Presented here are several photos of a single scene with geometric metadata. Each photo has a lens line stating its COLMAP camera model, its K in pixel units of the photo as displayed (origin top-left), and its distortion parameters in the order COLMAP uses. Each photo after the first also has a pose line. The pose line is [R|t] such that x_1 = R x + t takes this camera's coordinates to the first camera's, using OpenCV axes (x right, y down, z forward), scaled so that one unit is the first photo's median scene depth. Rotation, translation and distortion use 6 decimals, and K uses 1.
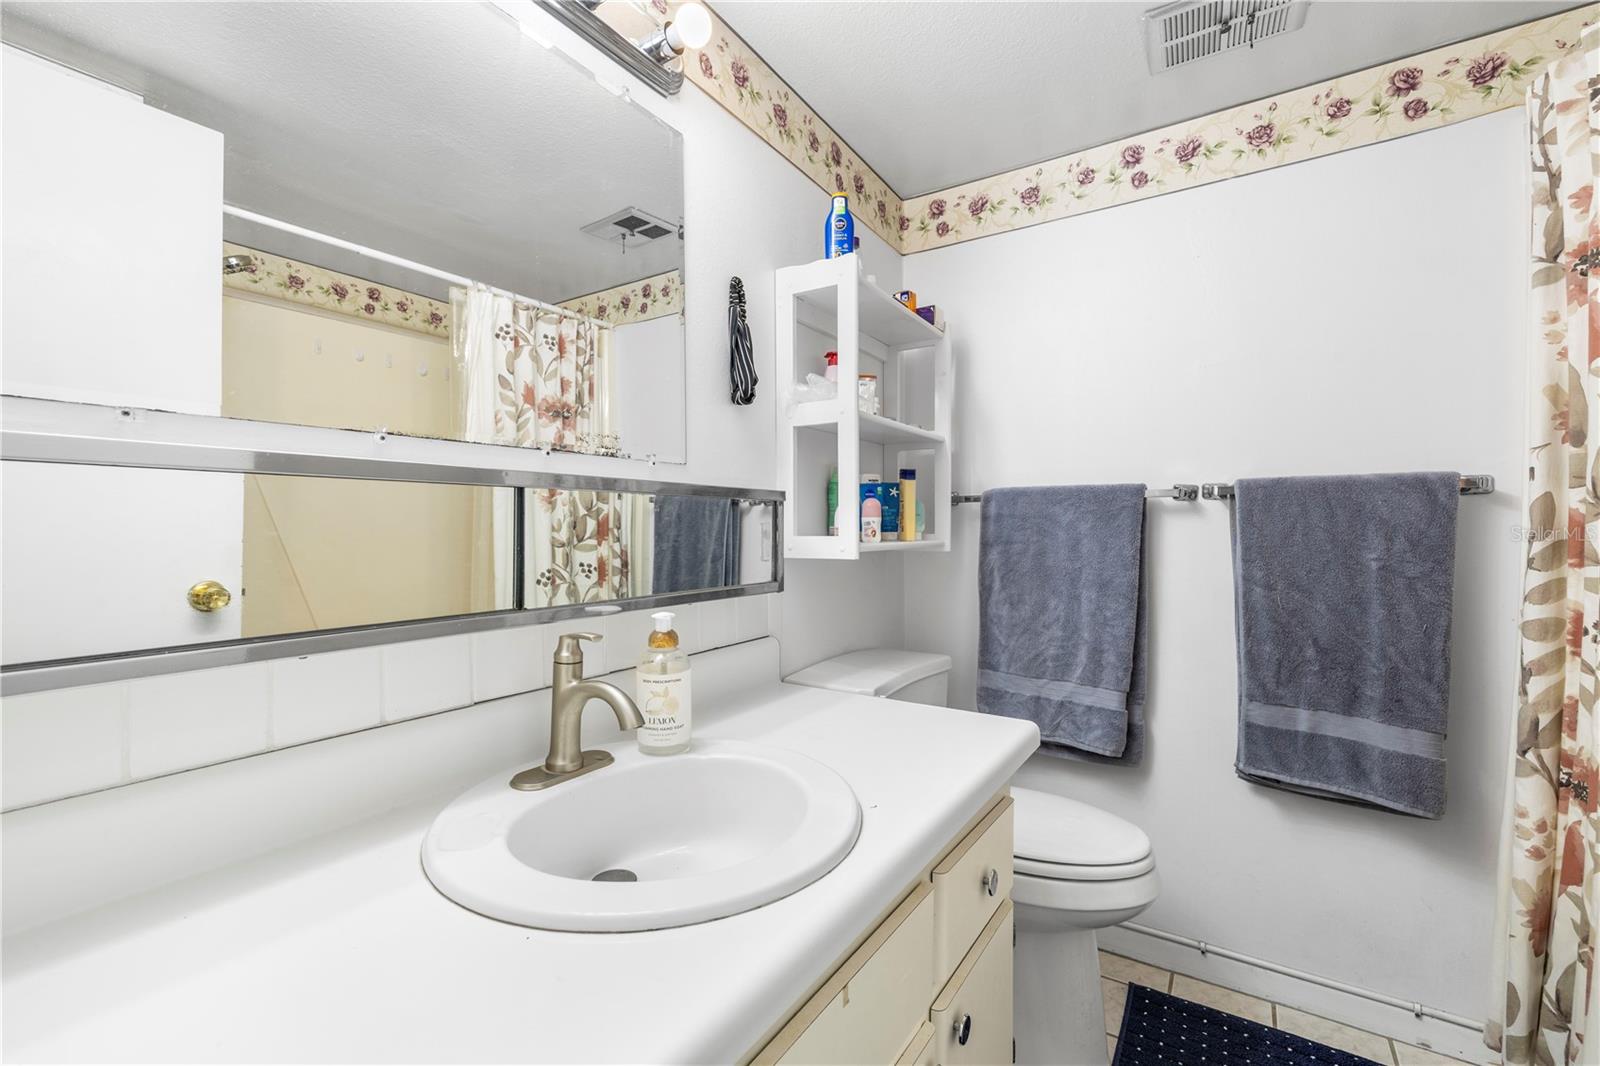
lens RADIAL K [[681.8, 0, 800.7], [0, 681.8, 533.7], [0, 0, 1]] dist [-0.000225, -0.000395]
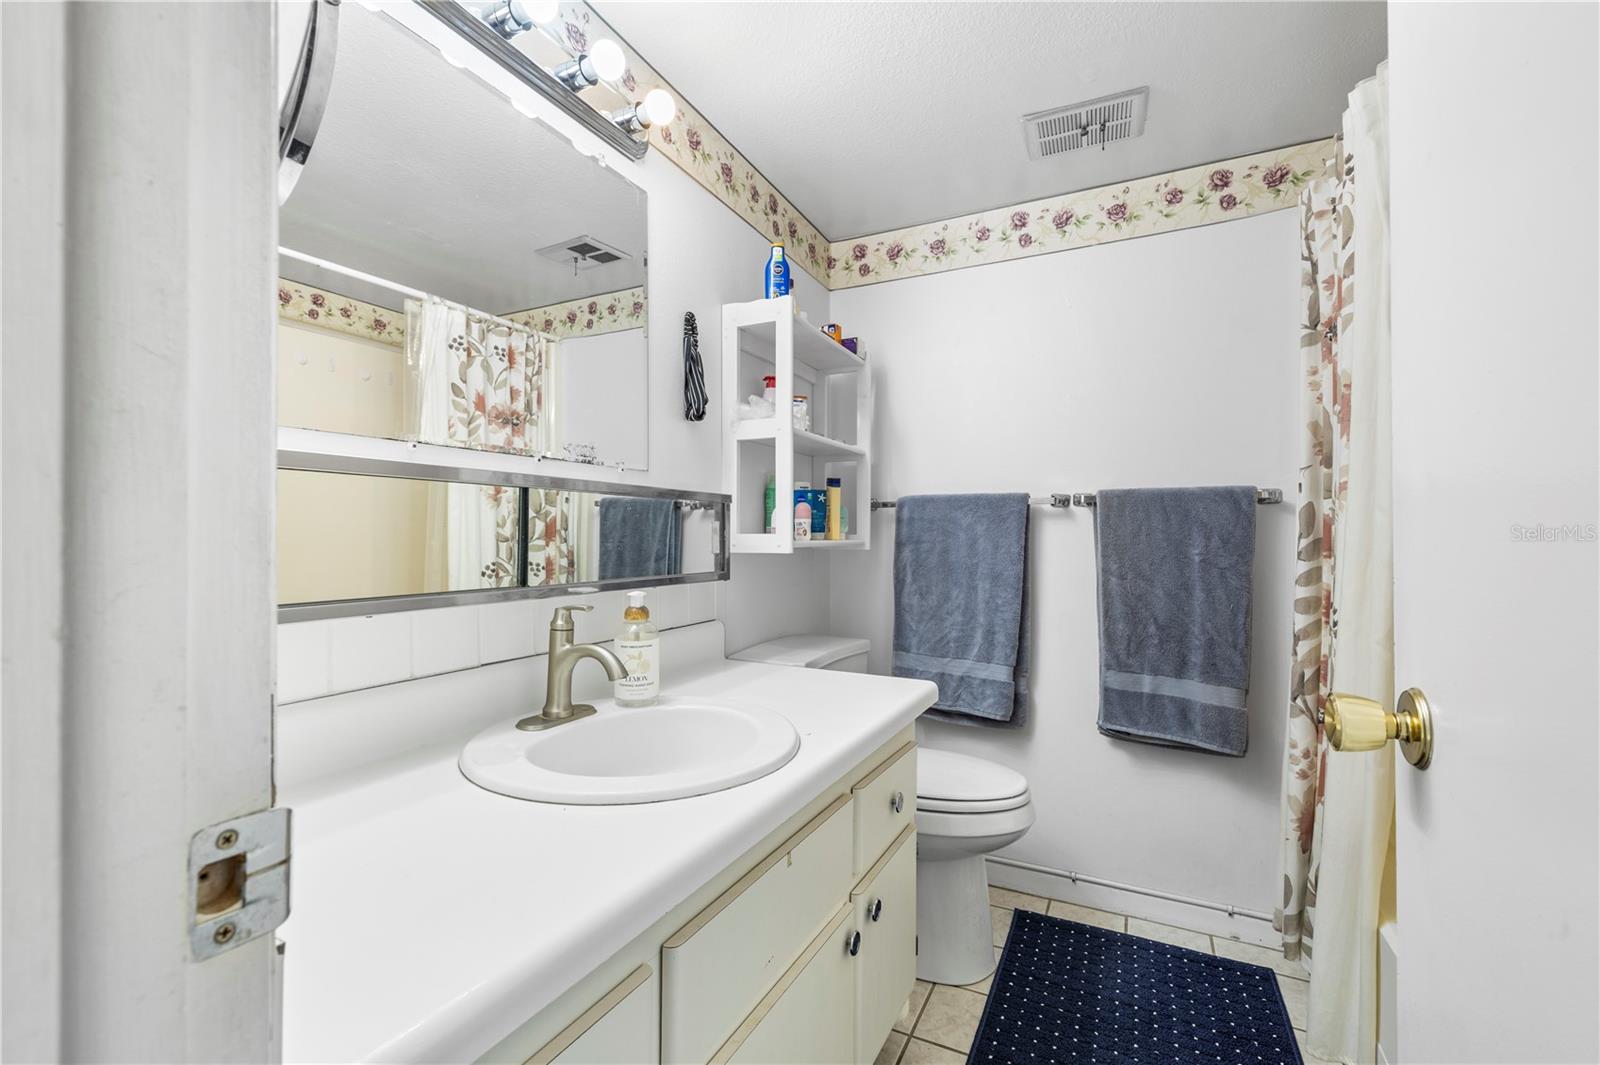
lens RADIAL K [[681.8, 0, 799.7], [0, 681.8, 536.3], [0, 0, 1]] dist [-0.000225, -0.000395]
pose [[0.994174, 0.005164, 0.107661, -0.030799], [-0.004247, 0.999953, -0.008750, 0.018464], [-0.107701, 0.008242, 0.994149, -0.180223]]
